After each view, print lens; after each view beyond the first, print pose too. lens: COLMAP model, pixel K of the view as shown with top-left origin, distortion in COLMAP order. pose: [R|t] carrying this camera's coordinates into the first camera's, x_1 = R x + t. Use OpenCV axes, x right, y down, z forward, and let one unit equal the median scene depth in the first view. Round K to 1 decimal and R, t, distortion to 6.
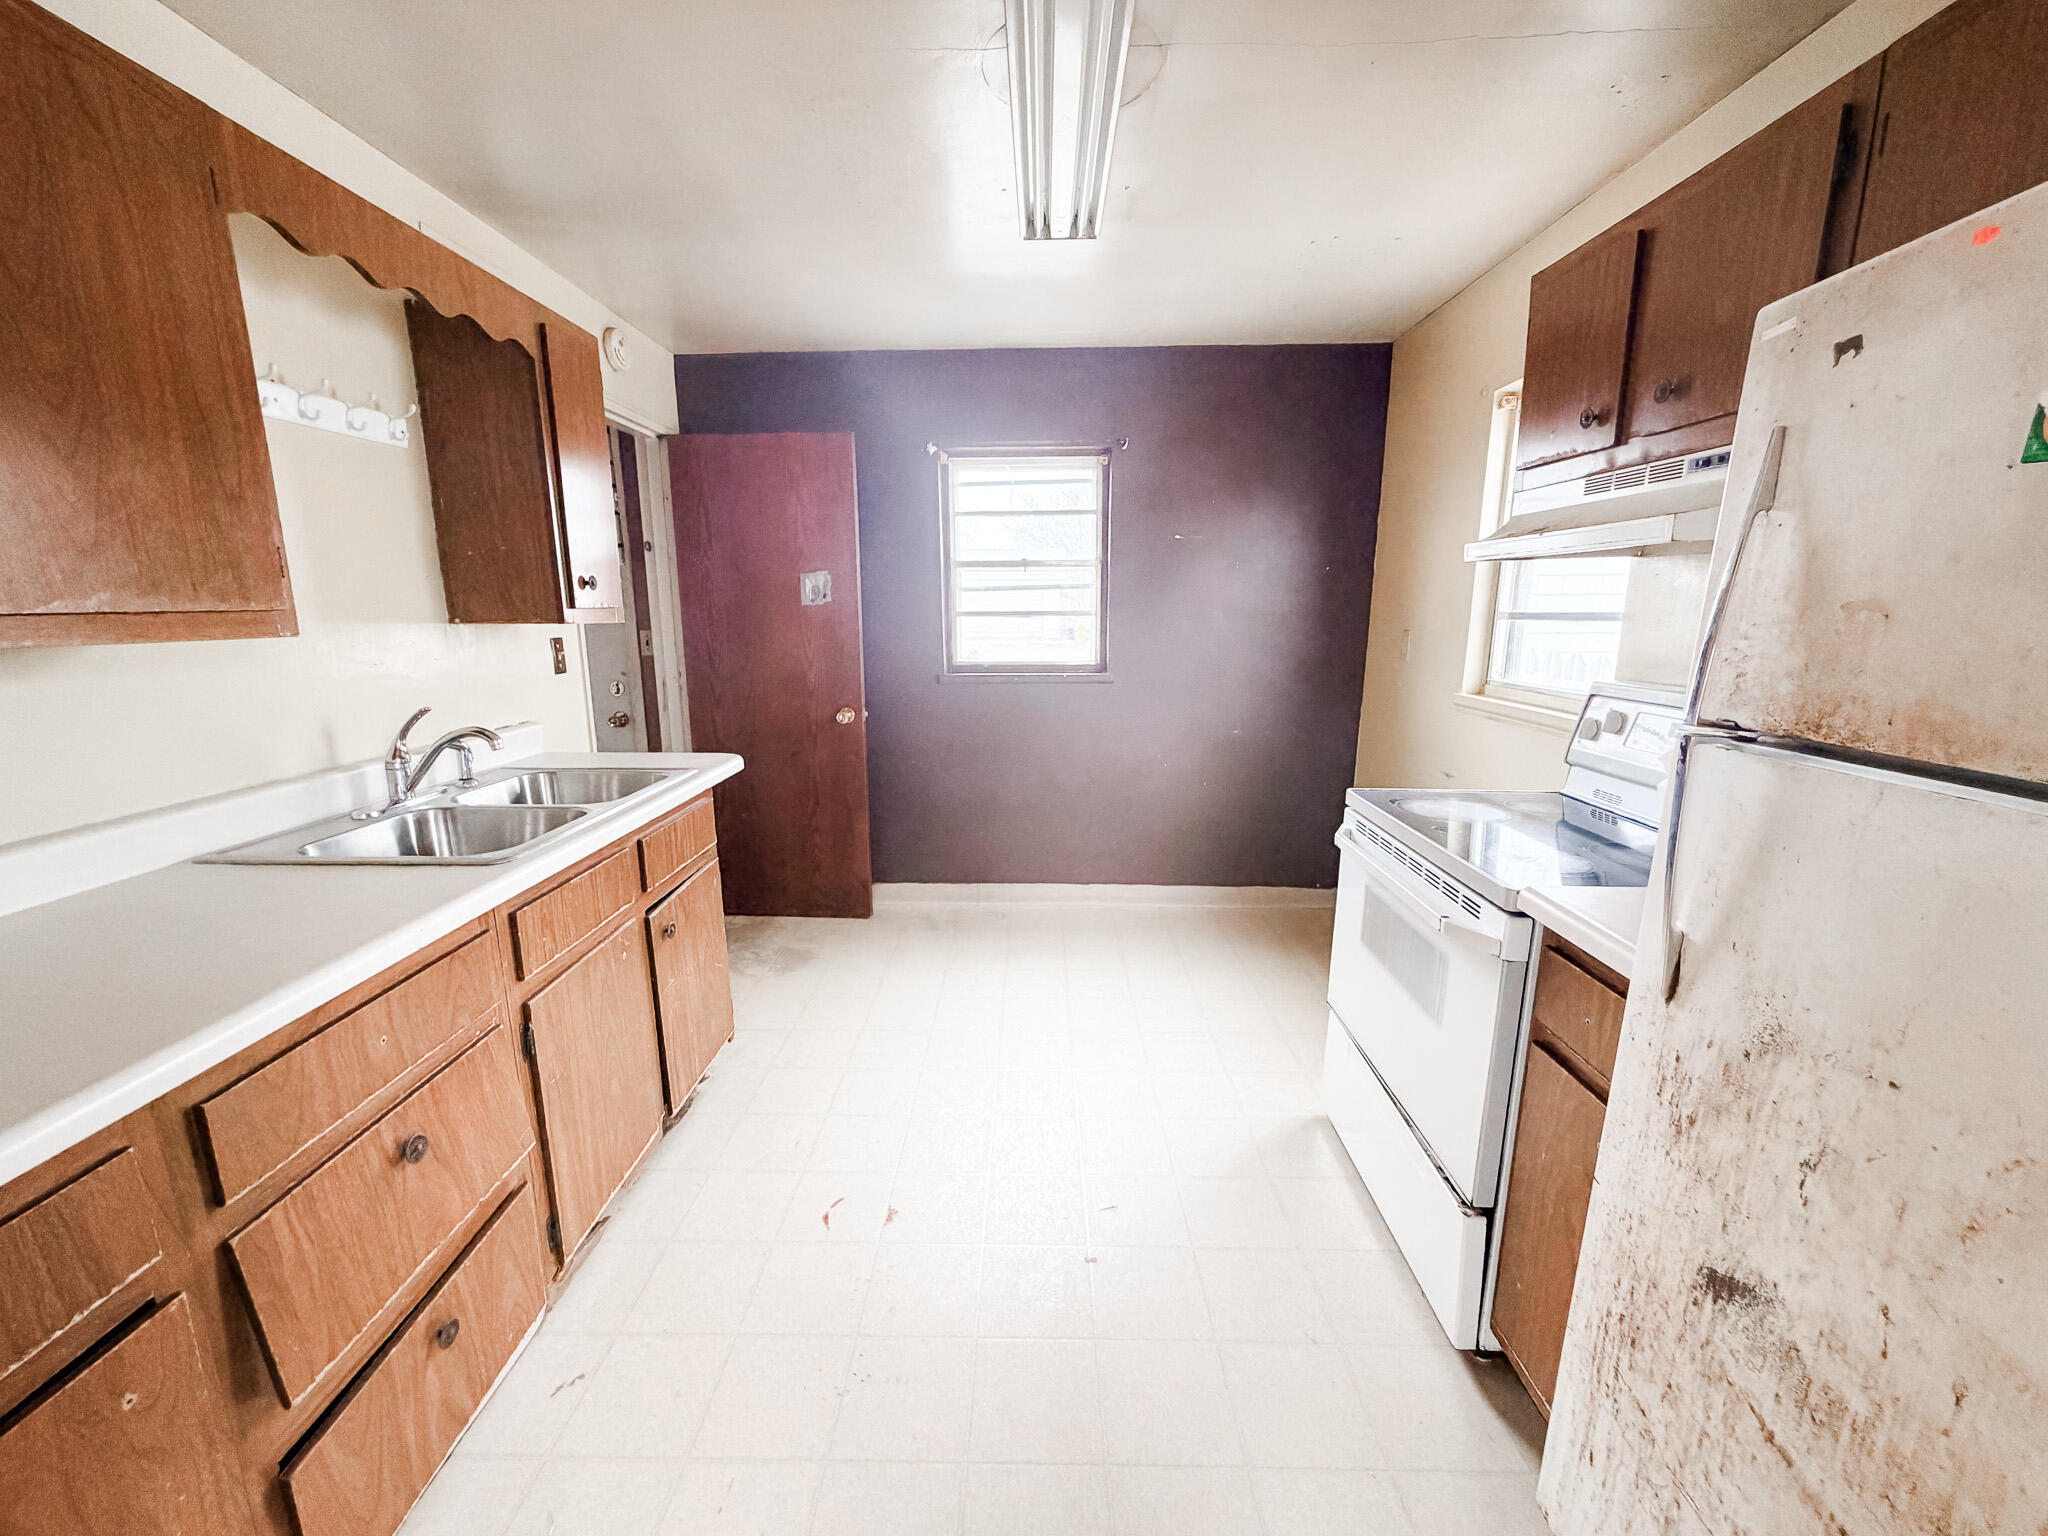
lens RADIAL K [[809.0, 0, 1026.7], [0, 809.0, 767.3], [0, 0, 1]] dist [-0.000239, 0.000308]
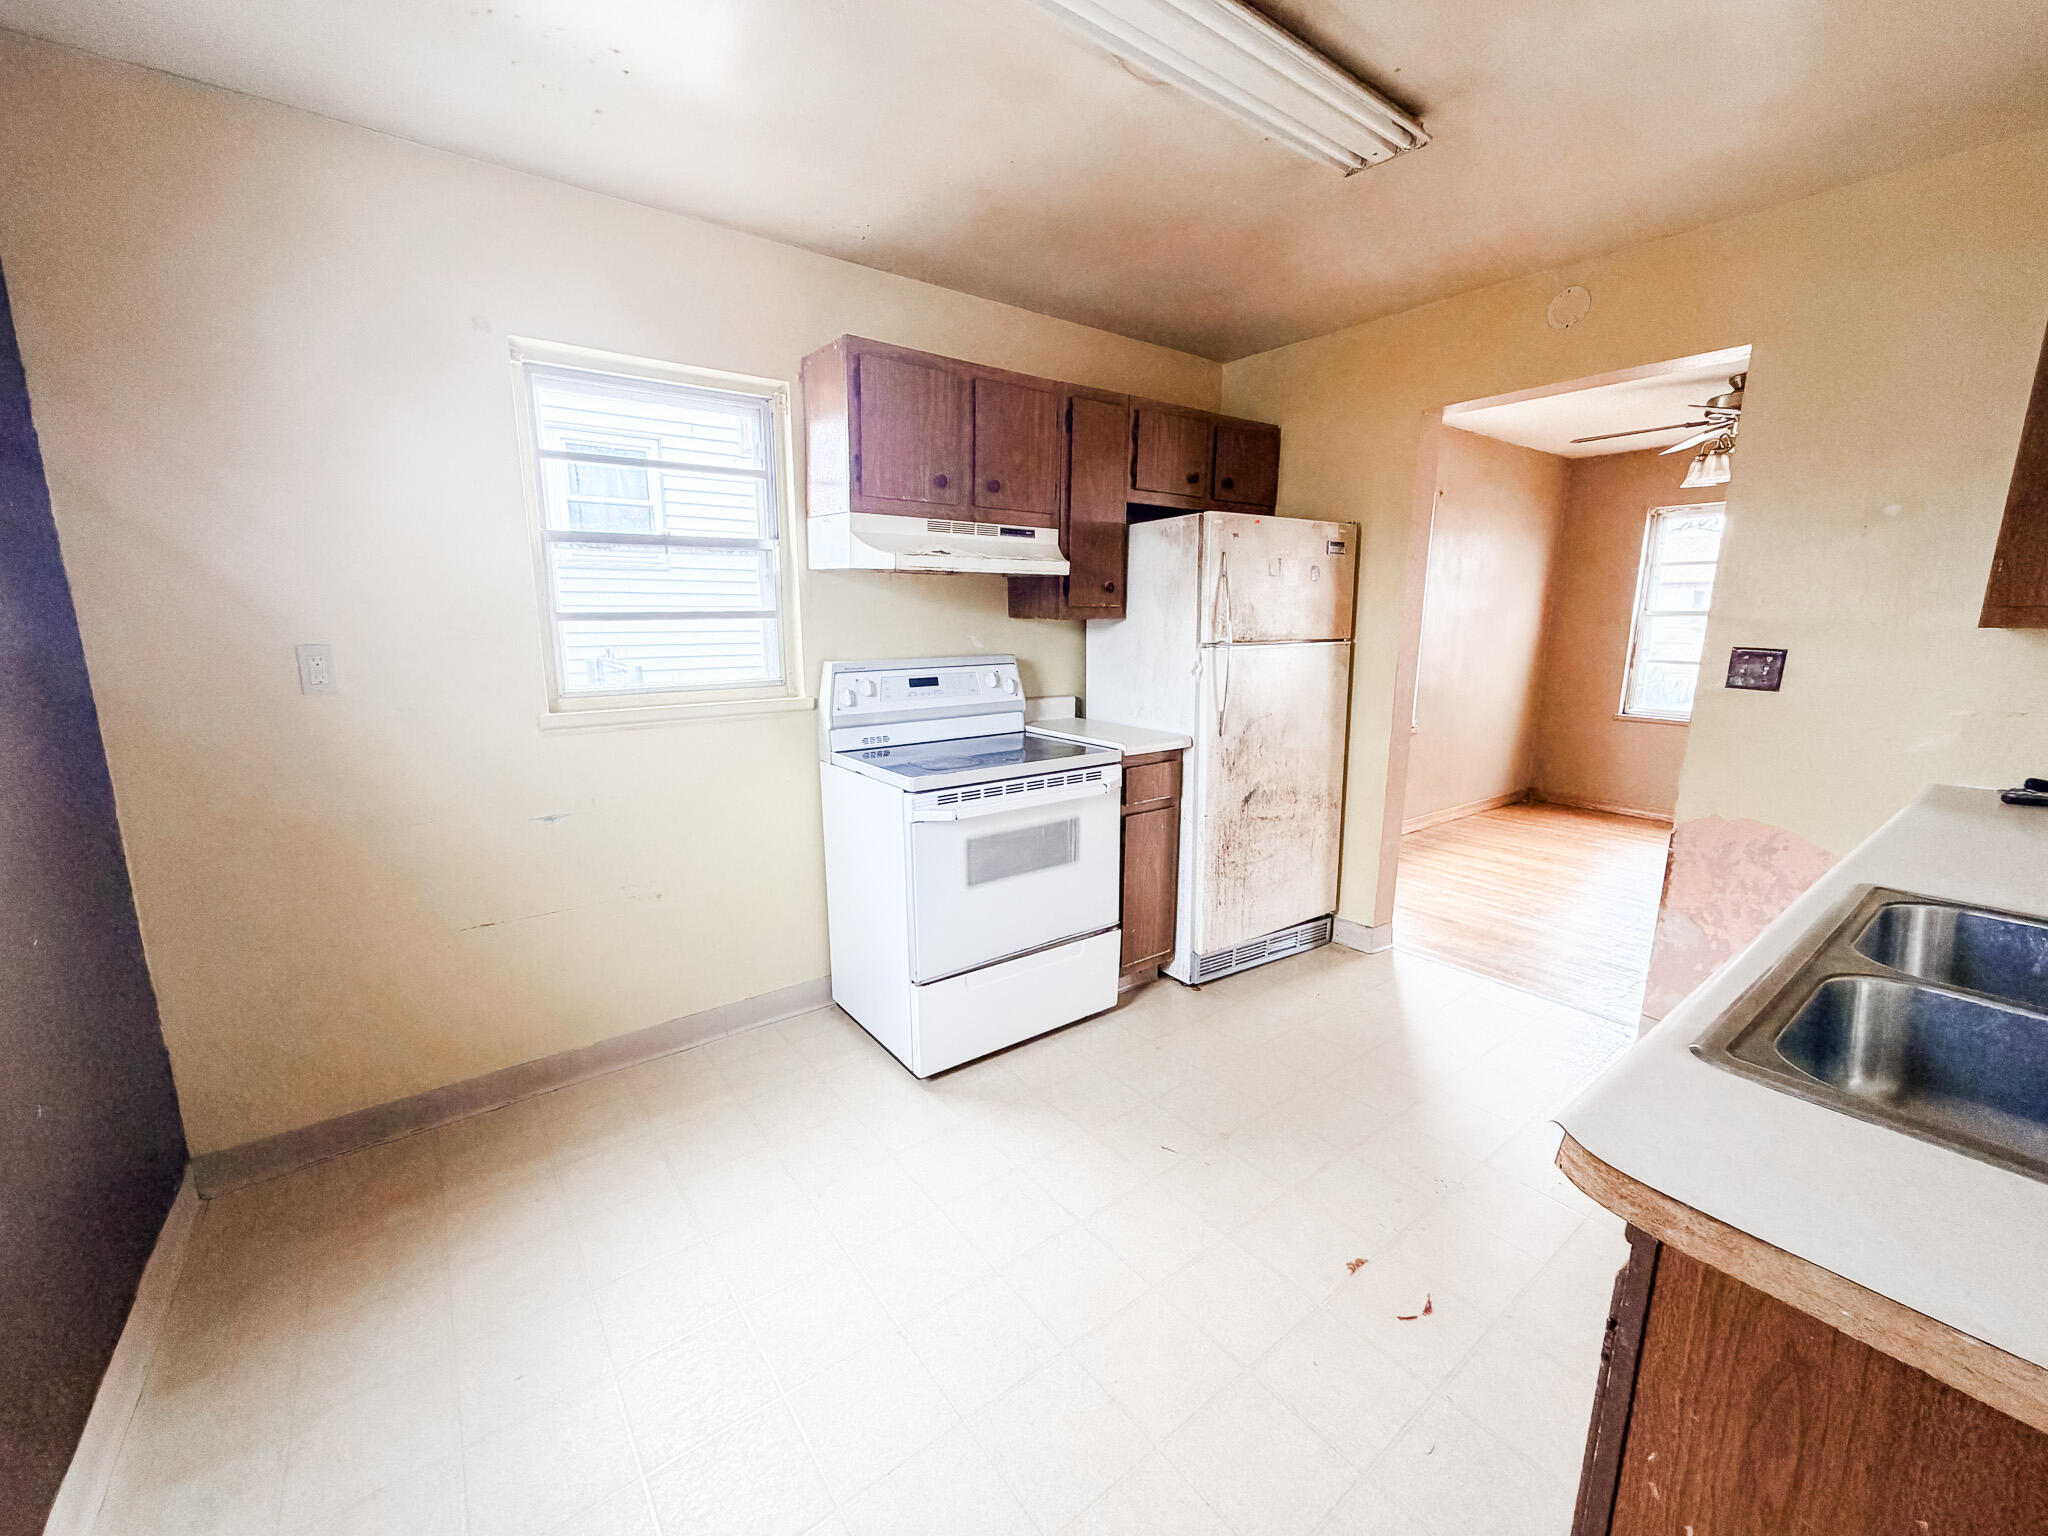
lens RADIAL K [[809.0, 0, 1032.0], [0, 809.0, 768.8], [0, 0, 1]] dist [-0.000239, 0.000308]
pose [[-0.610764, -0.145327, 0.778362, -1.228981], [0.155406, 0.941893, 0.297803, -0.645518], [-0.776413, 0.302849, -0.552689, 3.469536]]
